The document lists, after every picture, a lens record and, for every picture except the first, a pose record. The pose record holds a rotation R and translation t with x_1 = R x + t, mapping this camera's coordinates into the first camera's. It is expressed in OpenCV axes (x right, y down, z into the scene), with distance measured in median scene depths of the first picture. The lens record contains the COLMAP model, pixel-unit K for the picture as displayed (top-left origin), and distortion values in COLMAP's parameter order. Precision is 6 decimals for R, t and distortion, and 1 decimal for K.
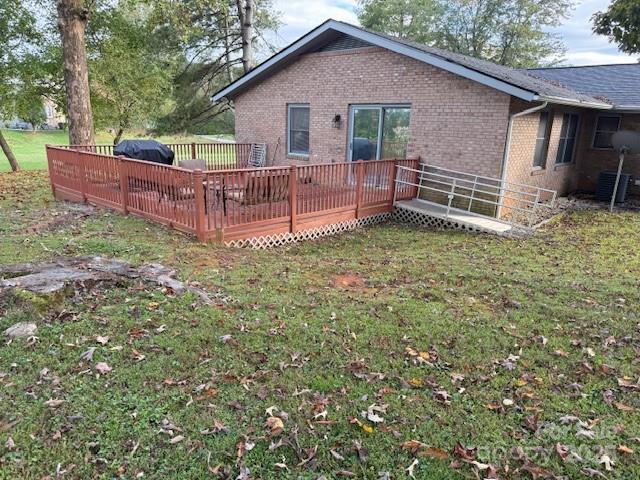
lens RADIAL K [[453.9, 0, 320.0], [0, 453.9, 240.0], [0, 0, 1]] dist [0.053439, -0.056449]
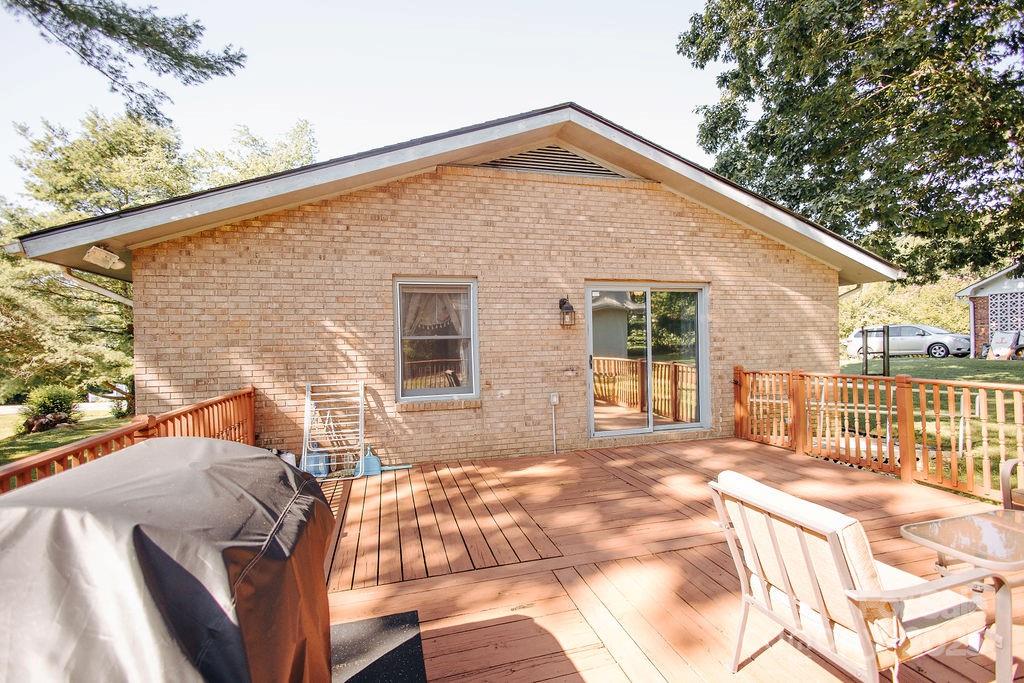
lens RADIAL K [[455.7, 0, 523.5], [0, 455.7, 343.9], [0, 0, 1]] dist [-0.000151, -0.000061]
pose [[0.537650, -0.025566, 0.842781, -0.379496], [0.254164, 0.957961, -0.133083, -0.178398], [-0.803949, 0.285756, 0.521545, 0.796940]]
